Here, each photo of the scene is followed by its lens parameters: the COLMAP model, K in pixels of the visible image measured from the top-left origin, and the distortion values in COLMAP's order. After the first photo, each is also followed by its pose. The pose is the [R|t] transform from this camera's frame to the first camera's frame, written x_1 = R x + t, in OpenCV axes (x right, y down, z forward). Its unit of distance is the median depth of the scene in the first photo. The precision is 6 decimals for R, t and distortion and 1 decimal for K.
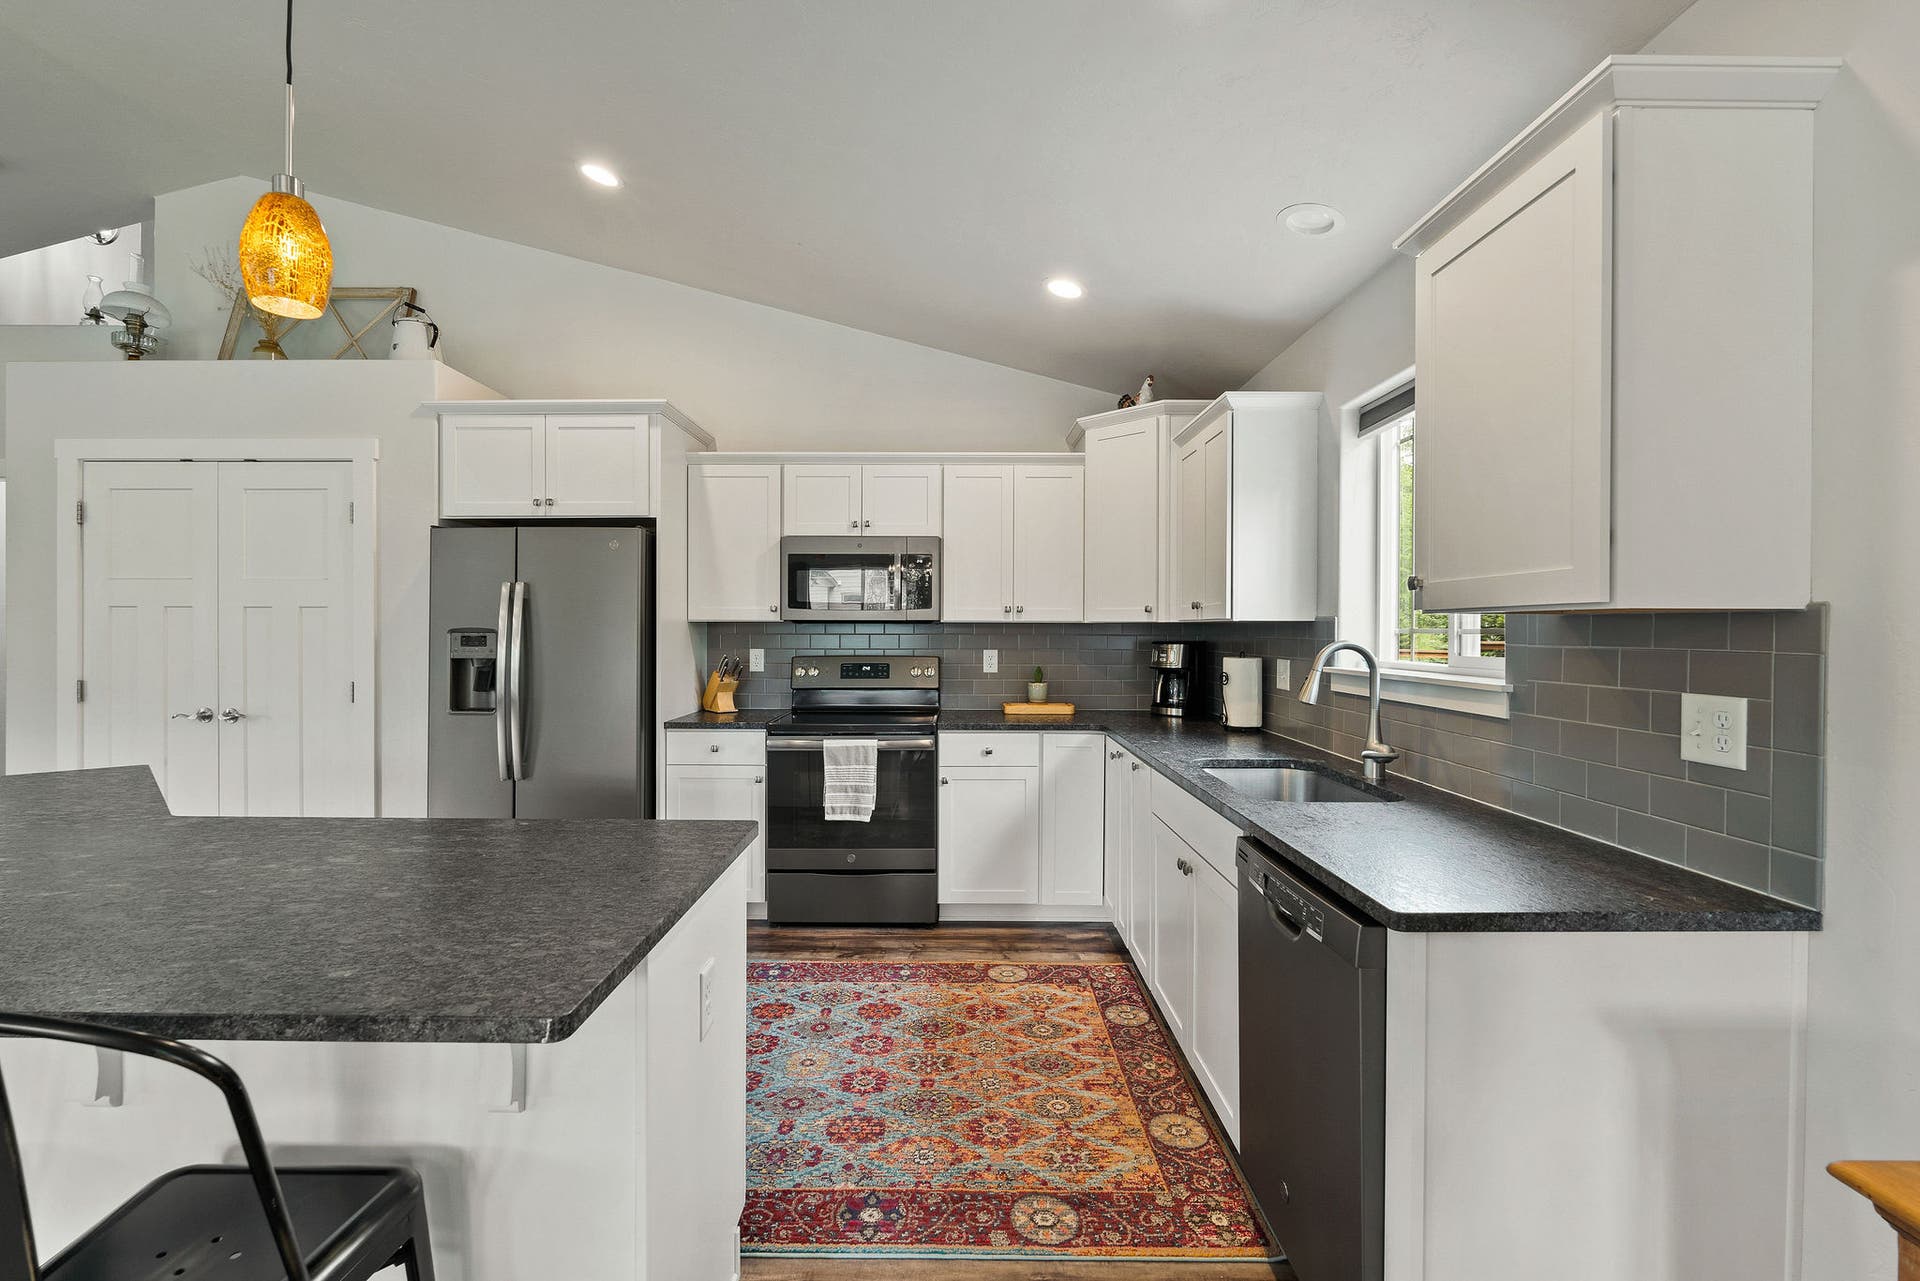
lens RADIAL K [[853.6, 0, 956.6], [0, 853.6, 637.7], [0, 0, 1]] dist [-0.000446, 0.000139]
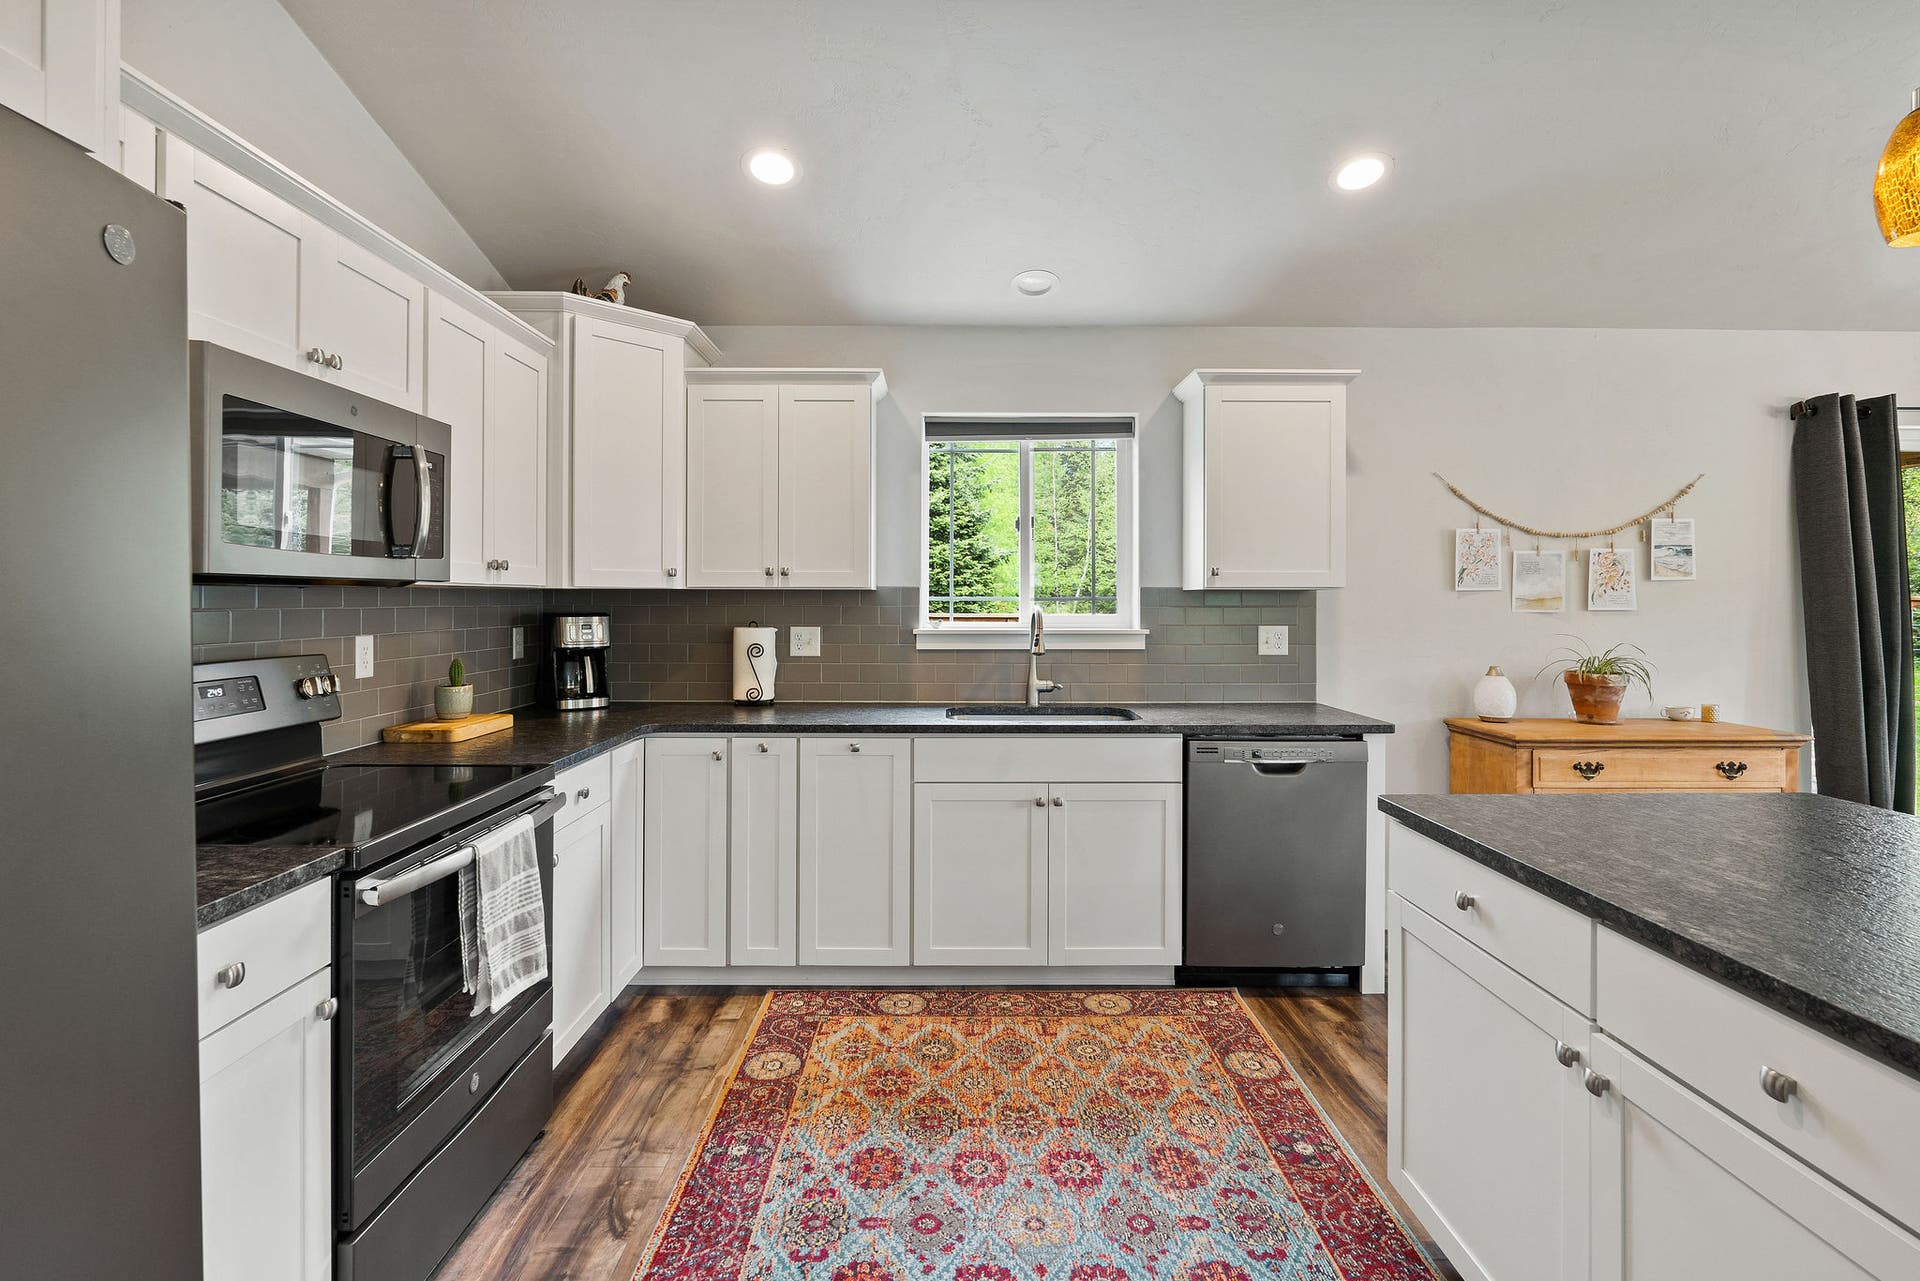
lens RADIAL K [[892.4, 0, 958.0], [0, 892.4, 598.7], [0, 0, 1]] dist [-0.002086, -0.000423]
pose [[-0.005868, -0.002011, 0.999981, -0.626413], [0.008371, 0.999963, 0.002060, -0.008465], [-0.999948, 0.008383, -0.005851, 0.741728]]
